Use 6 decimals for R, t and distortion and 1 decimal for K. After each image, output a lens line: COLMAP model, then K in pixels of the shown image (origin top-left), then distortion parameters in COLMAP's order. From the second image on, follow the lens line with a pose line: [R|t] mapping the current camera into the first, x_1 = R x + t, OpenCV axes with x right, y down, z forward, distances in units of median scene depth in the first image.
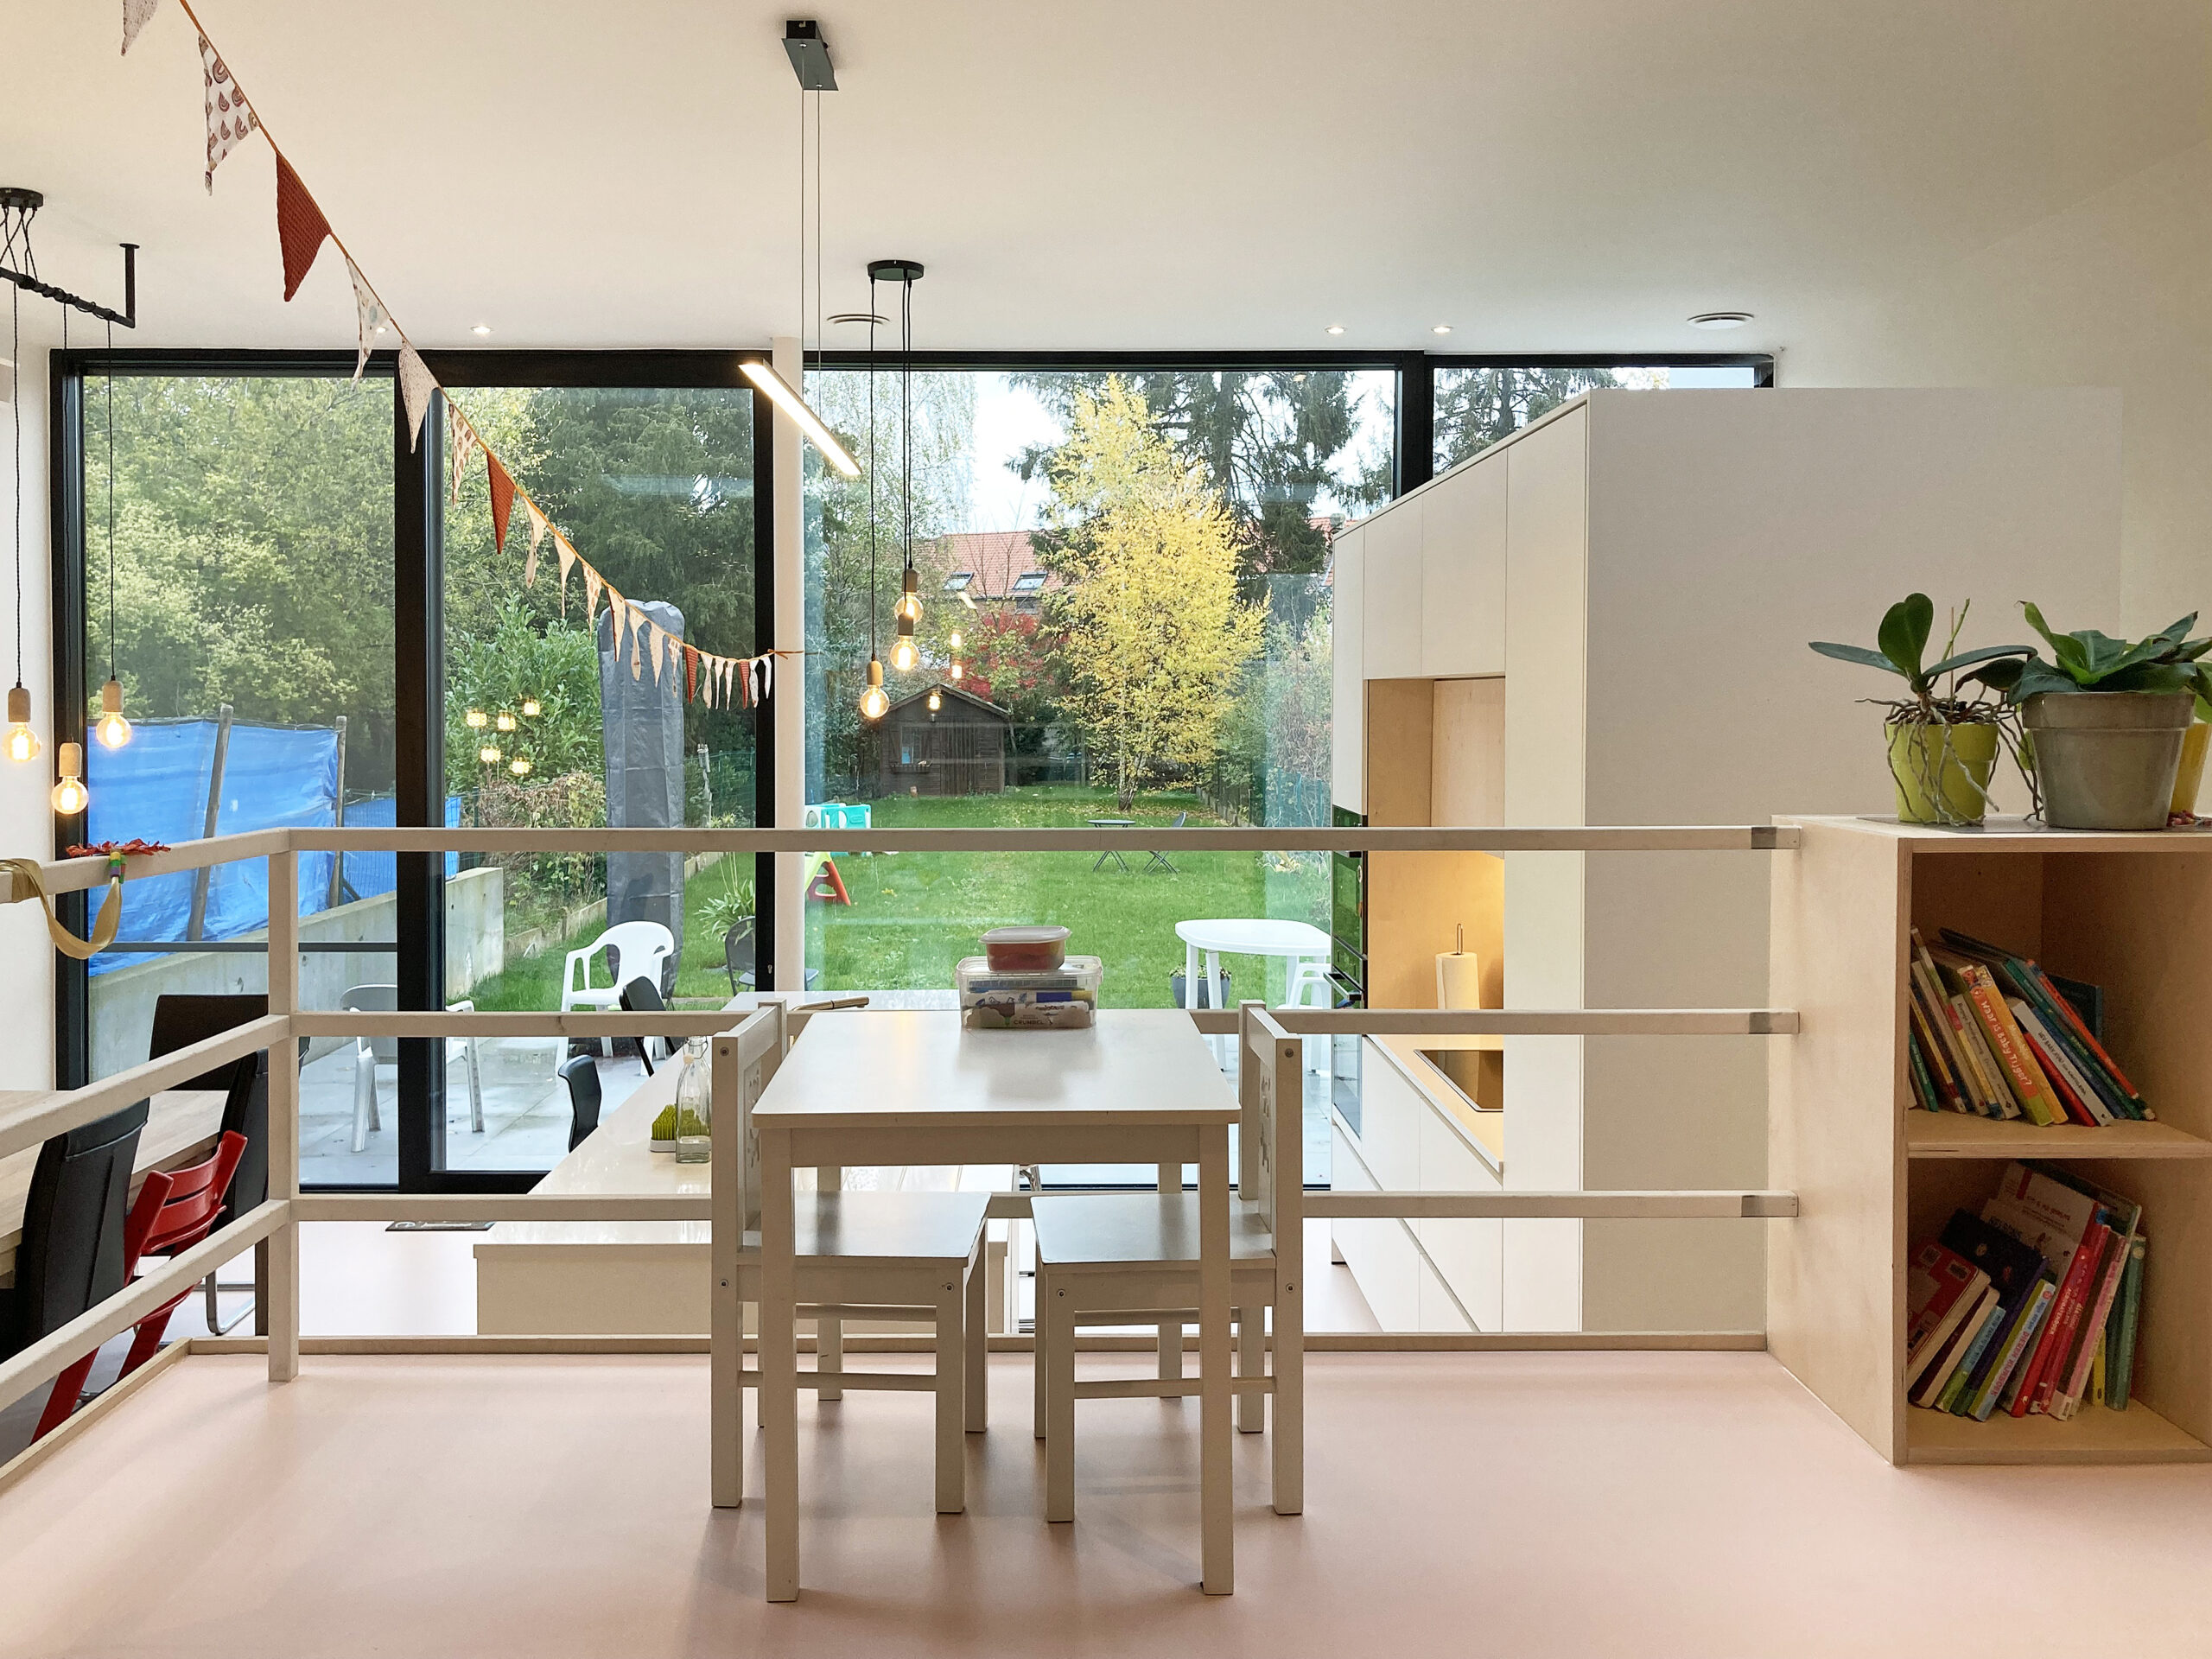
lens RADIAL K [[1820.4, 0, 1096.4], [0, 1820.4, 732.7], [0, 0, 1]] dist [0.007311, -0.013037]
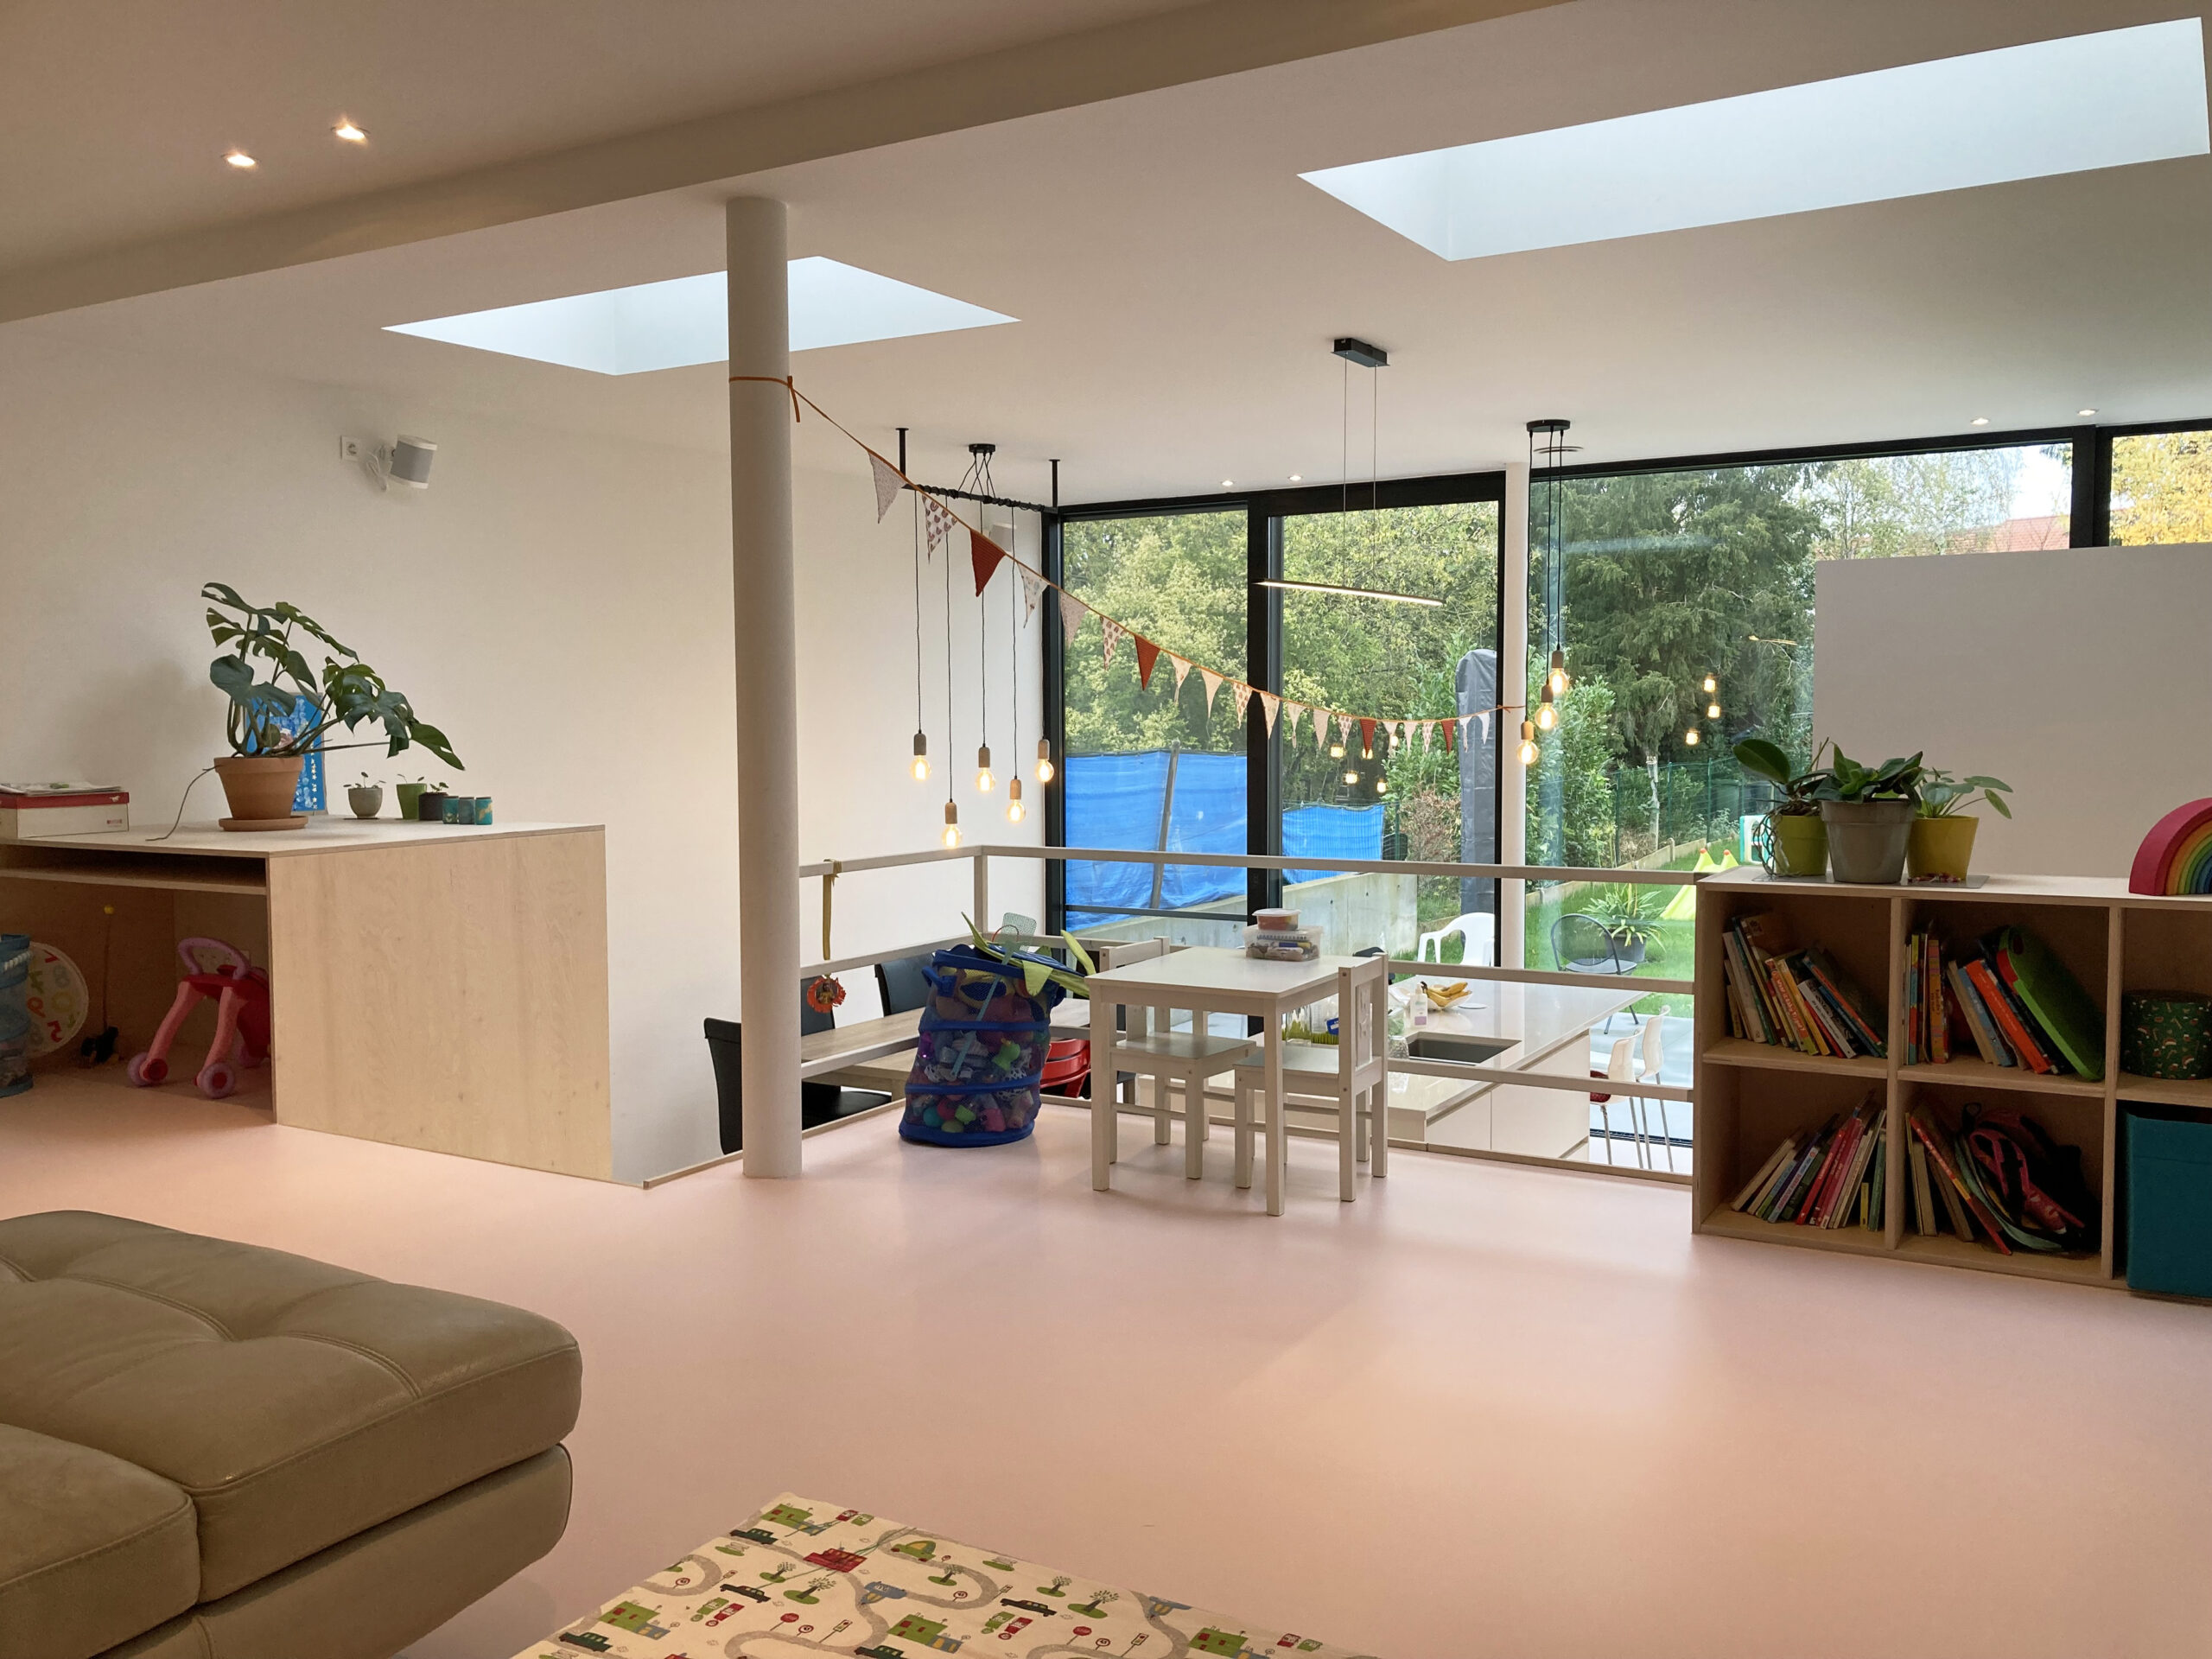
lens RADIAL K [[1831.7, 0, 1139.1], [0, 1831.7, 819.6], [0, 0, 1]] dist [0.008872, -0.002639]
pose [[0.852011, 0.023515, -0.522996, 0.277411], [0.001974, 0.998839, 0.048125, -0.026800], [0.523520, -0.042036, 0.850976, -0.240098]]
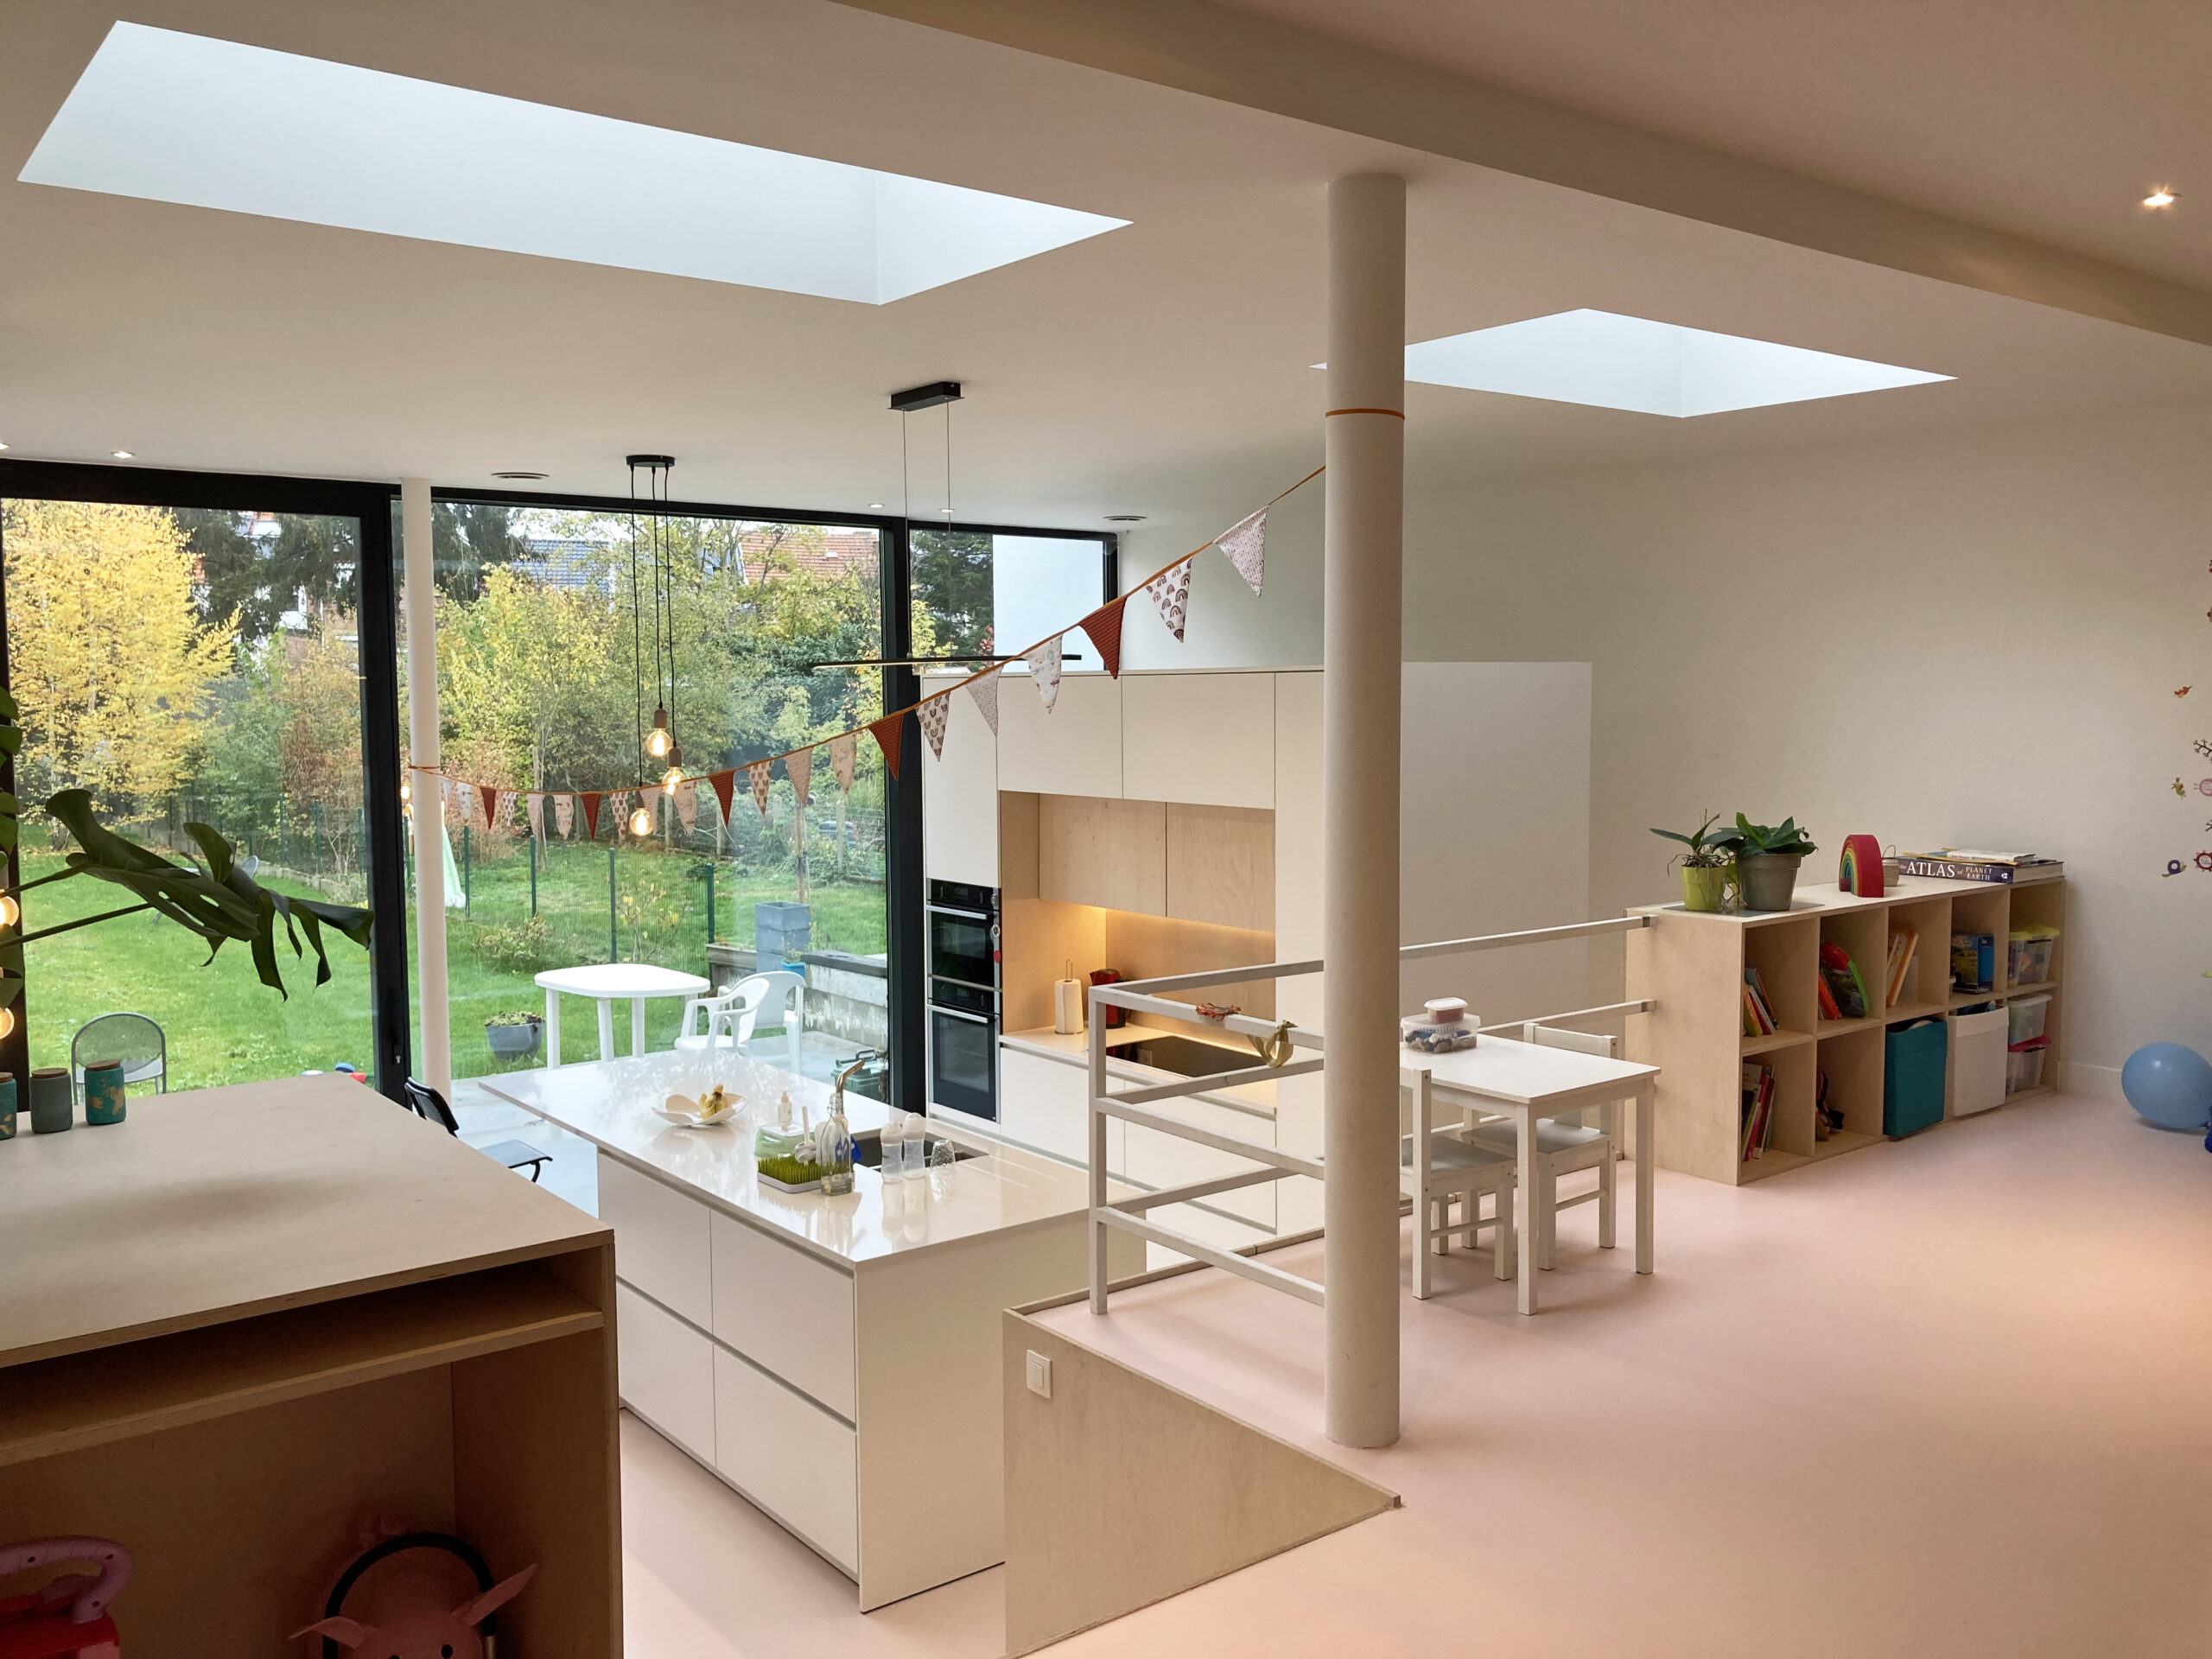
lens RADIAL K [[1796.8, 0, 1106.0], [0, 1796.8, 829.5], [0, 0, 1]] dist [0.004982, 0.002548]
pose [[0.791442, -0.051594, 0.609063, -0.494116], [0.015096, 0.997777, 0.064905, -0.069074], [-0.611058, -0.042174, 0.790461, -0.099623]]
